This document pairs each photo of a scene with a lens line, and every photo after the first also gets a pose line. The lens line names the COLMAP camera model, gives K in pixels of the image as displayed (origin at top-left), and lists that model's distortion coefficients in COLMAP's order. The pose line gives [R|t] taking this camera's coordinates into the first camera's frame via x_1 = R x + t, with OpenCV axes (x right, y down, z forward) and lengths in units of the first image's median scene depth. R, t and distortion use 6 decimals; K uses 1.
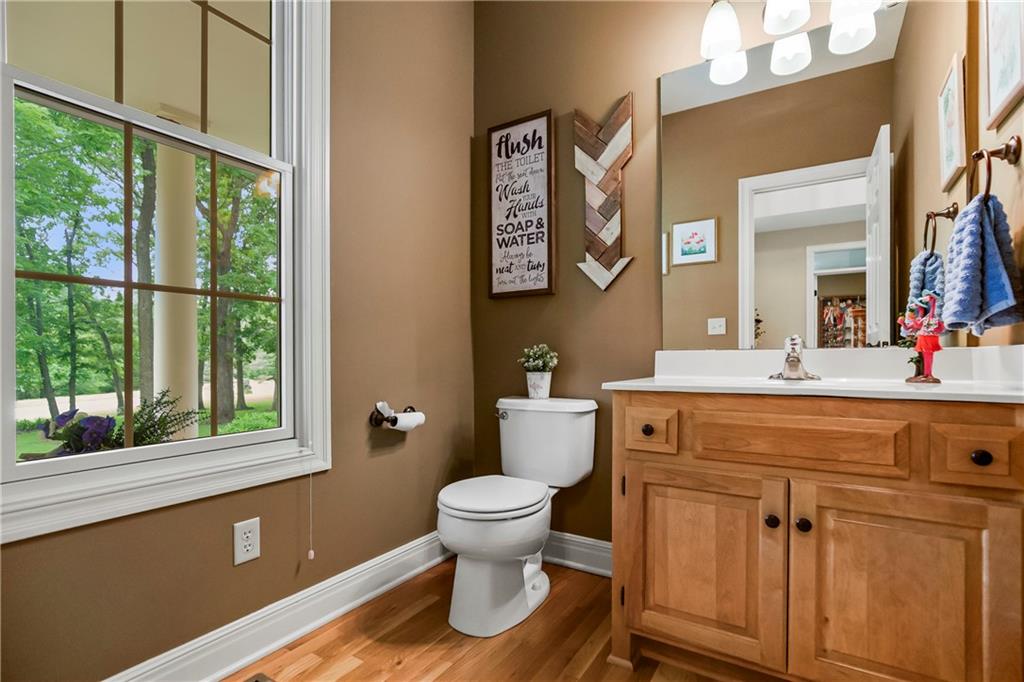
lens RADIAL K [[474.8, 0, 524.7], [0, 474.8, 360.4], [0, 0, 1]] dist [-0.001737, -0.000120]
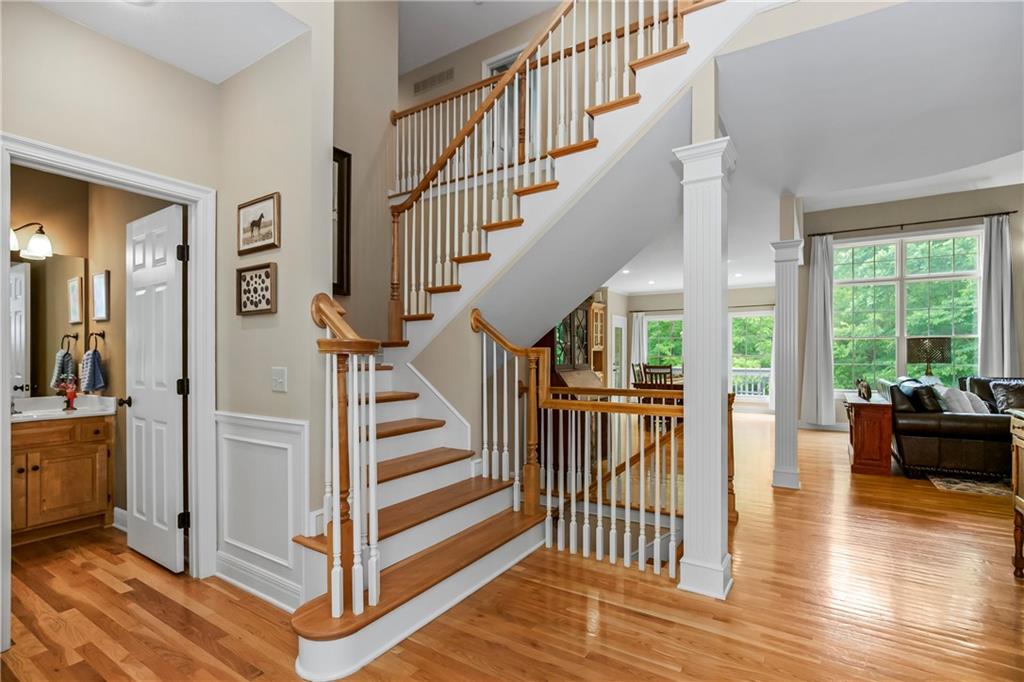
lens RADIAL K [[474.8, 0, 529.5], [0, 474.8, 355.8], [0, 0, 1]] dist [-0.001737, -0.000120]
pose [[0.007705, -0.003306, 0.999965, -2.149517], [0.008804, 0.999956, 0.003238, -0.292510], [-0.999932, 0.008779, 0.007734, -1.908151]]
